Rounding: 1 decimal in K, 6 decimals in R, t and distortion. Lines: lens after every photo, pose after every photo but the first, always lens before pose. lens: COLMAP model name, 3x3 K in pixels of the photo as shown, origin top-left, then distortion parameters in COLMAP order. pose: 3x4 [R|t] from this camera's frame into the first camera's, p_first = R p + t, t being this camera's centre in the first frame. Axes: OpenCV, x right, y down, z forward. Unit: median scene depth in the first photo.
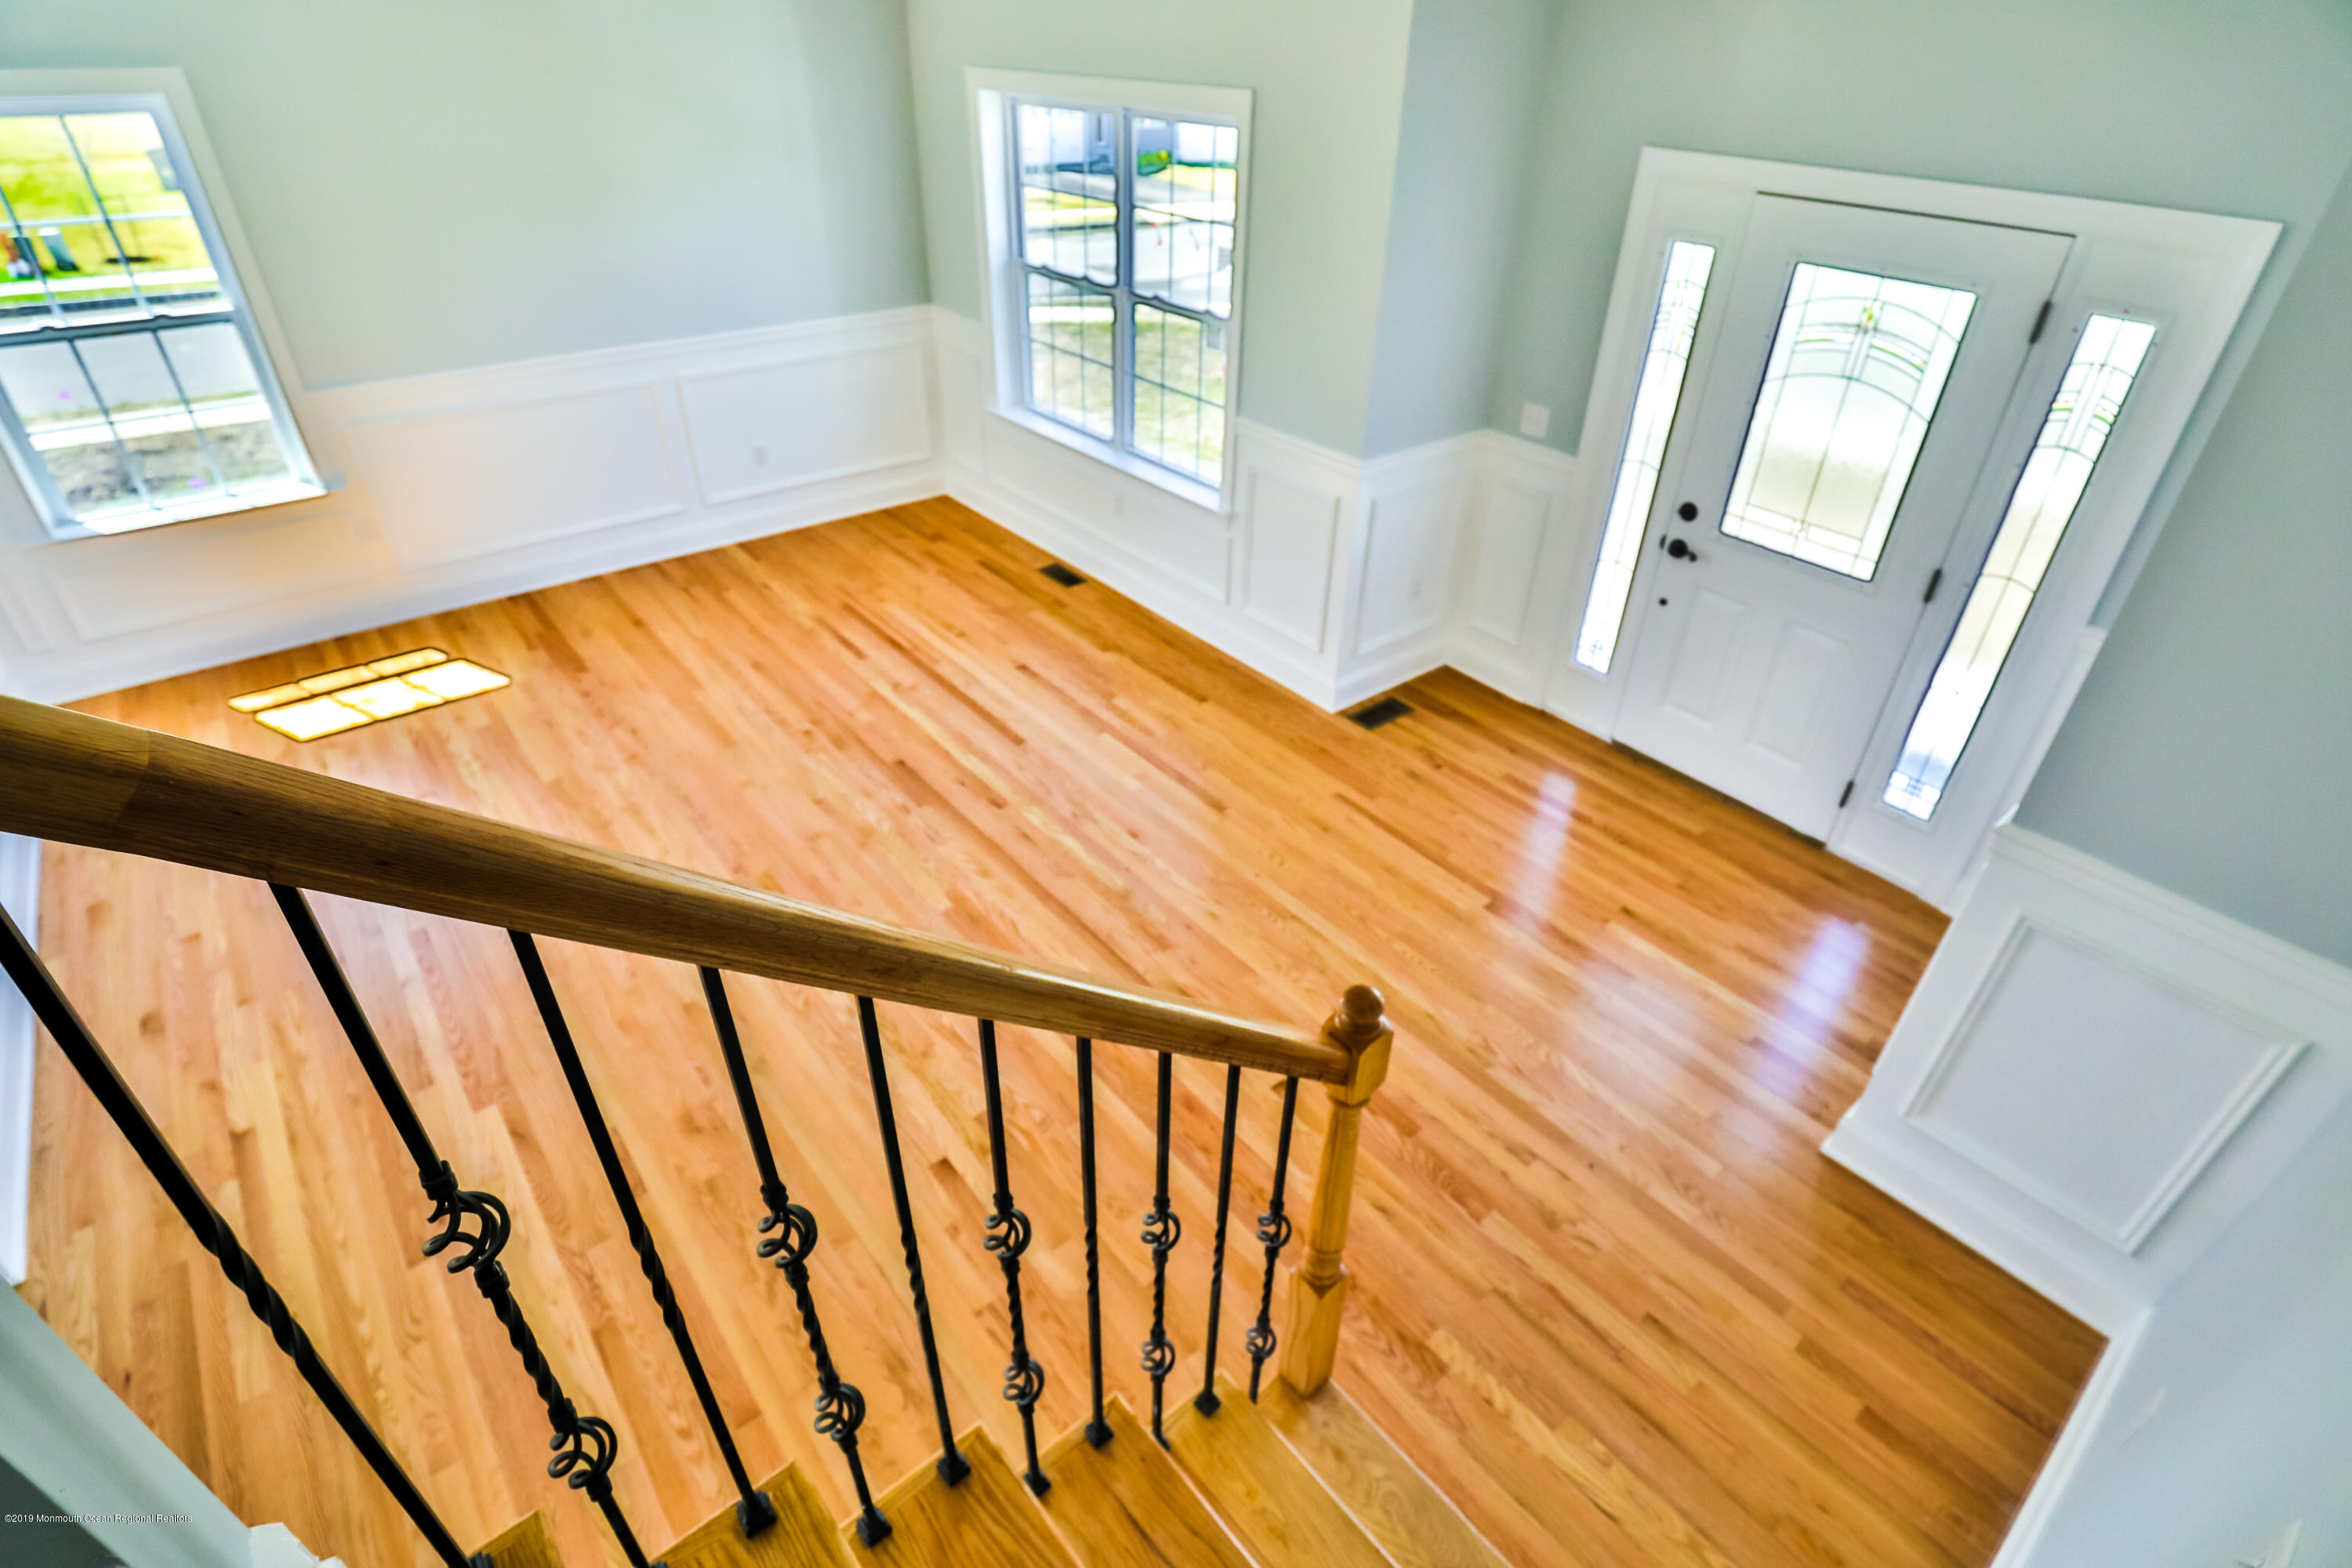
lens RADIAL K [[1145.2, 0, 1191.3], [0, 1145.2, 794.1], [0, 0, 1]] dist [-0.035911, 0.005389]
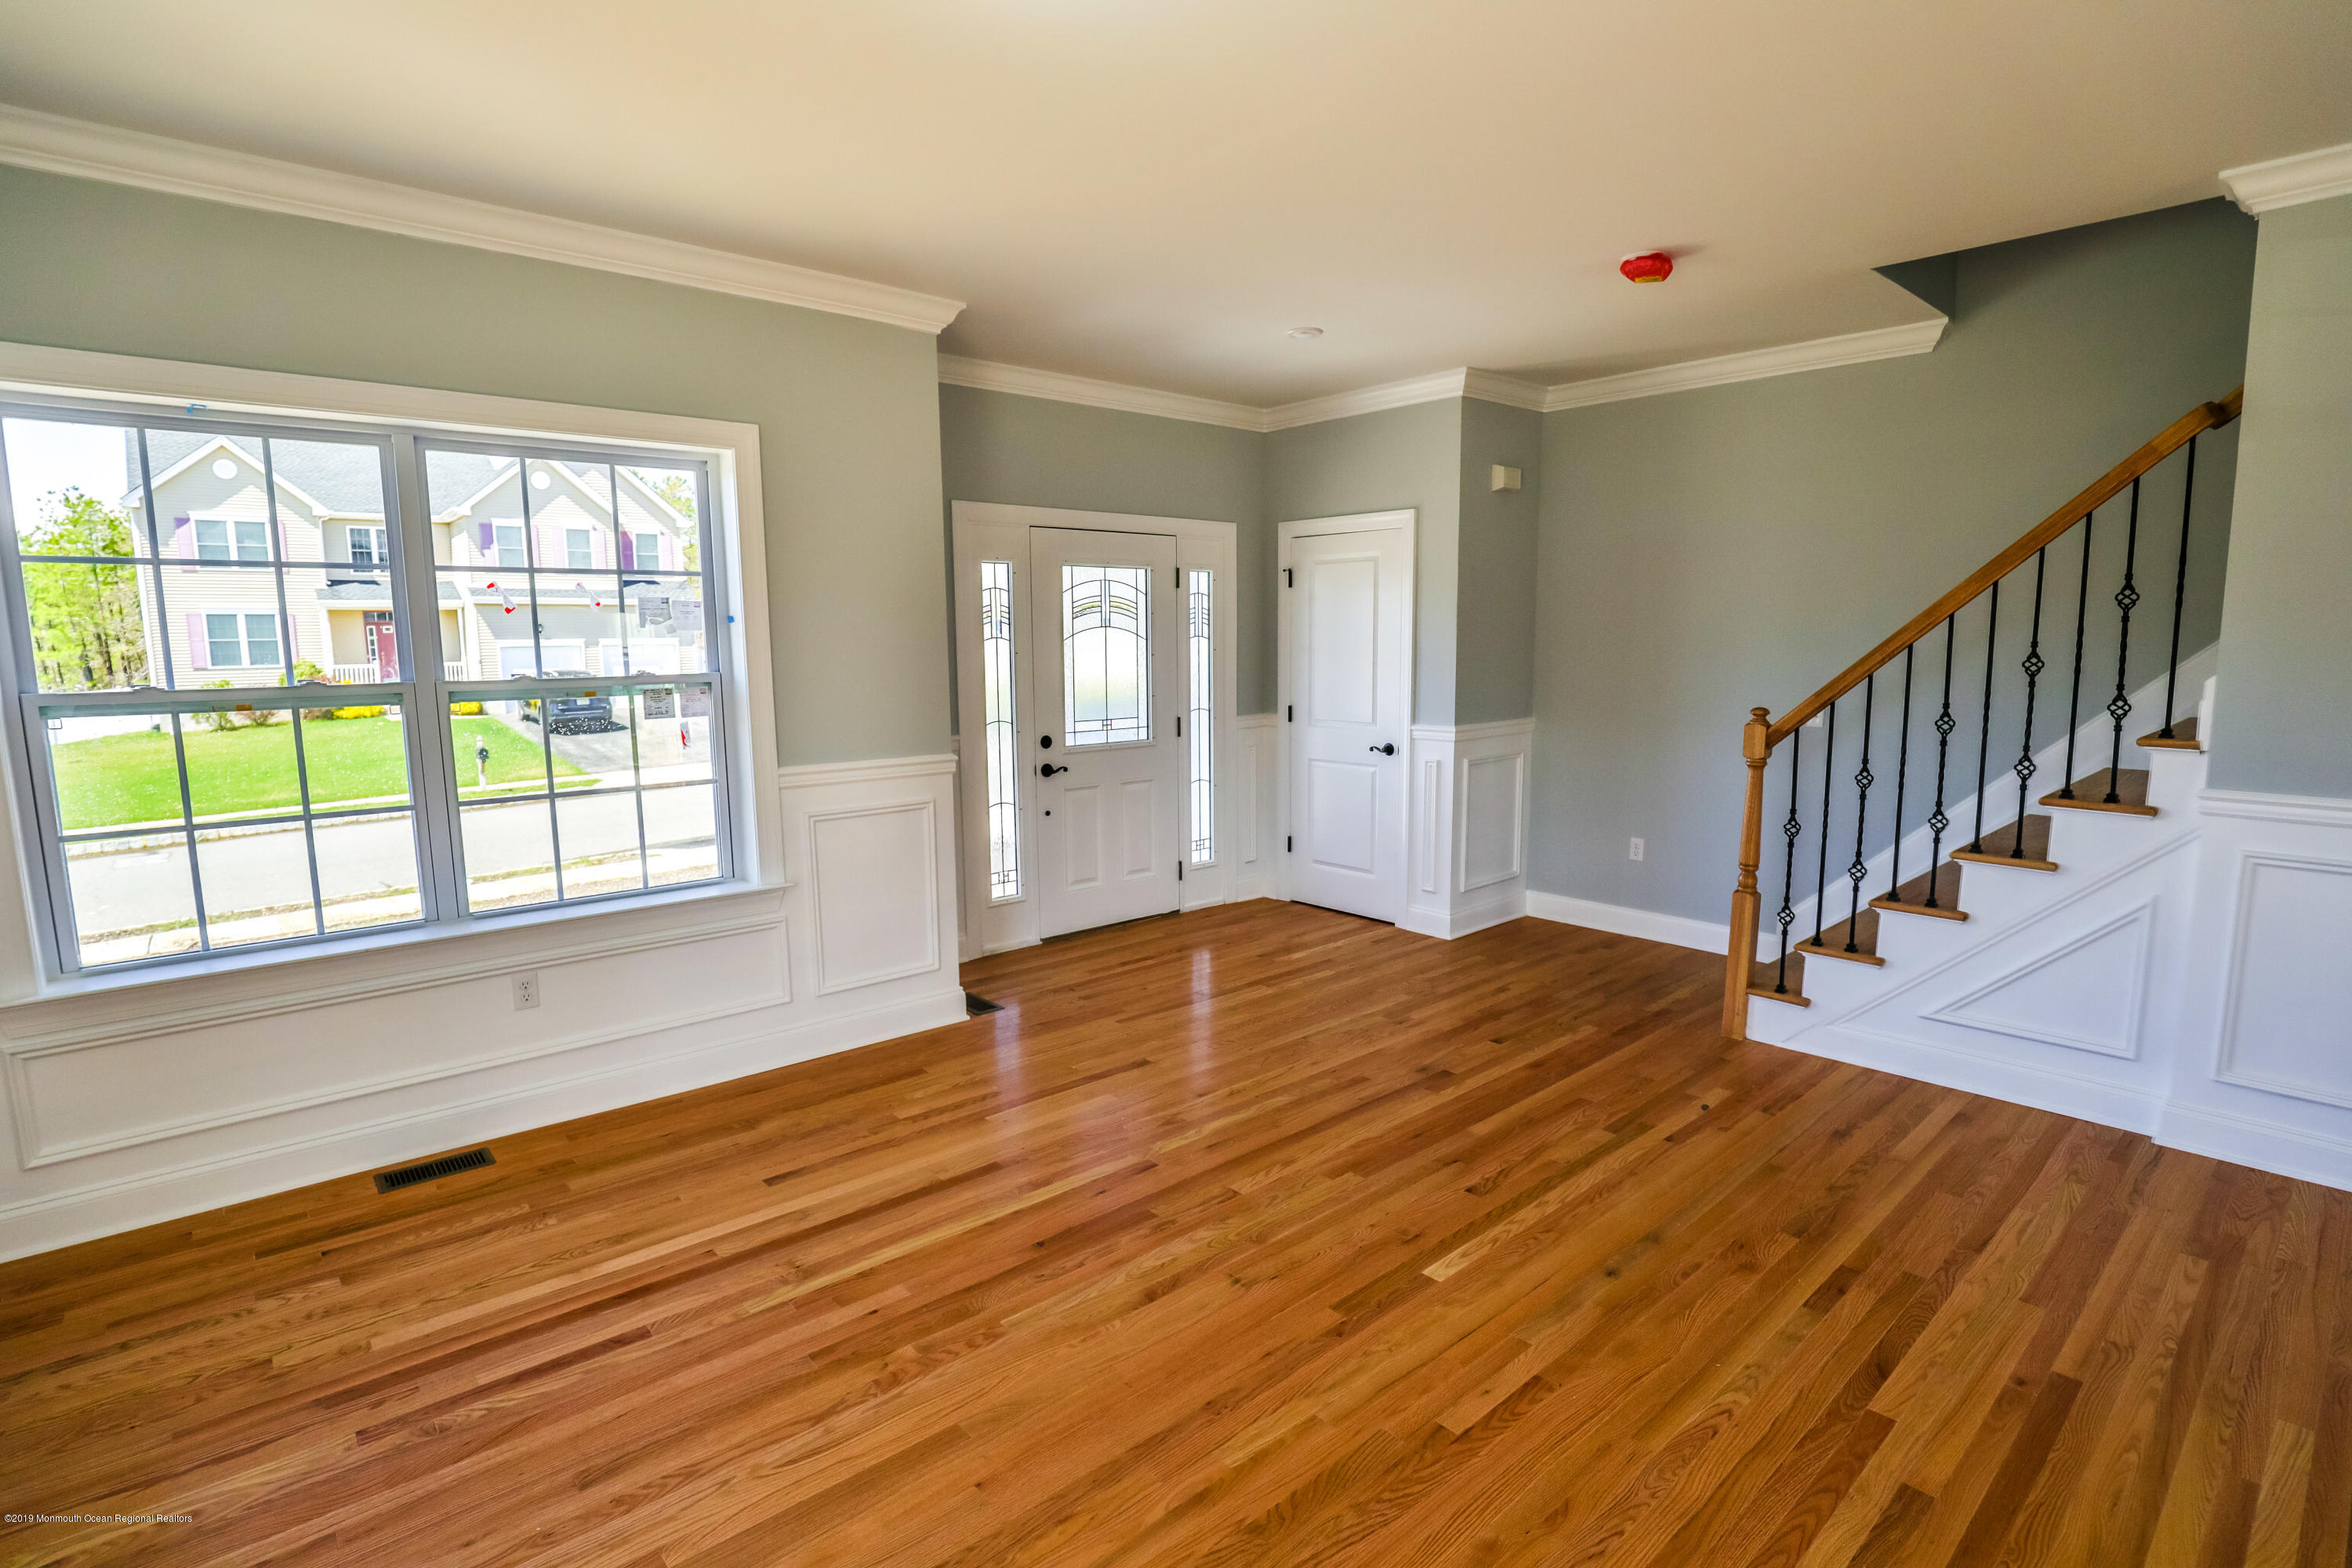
lens RADIAL K [[1145.2, 0, 1212.9], [0, 1145.2, 792.6], [0, 0, 1]] dist [-0.035911, 0.005389]
pose [[-0.056948, -0.161410, 0.985243, -0.916860], [0.565816, 0.807843, 0.165051, -0.307487], [-0.822563, 0.566866, 0.045324, 0.796758]]
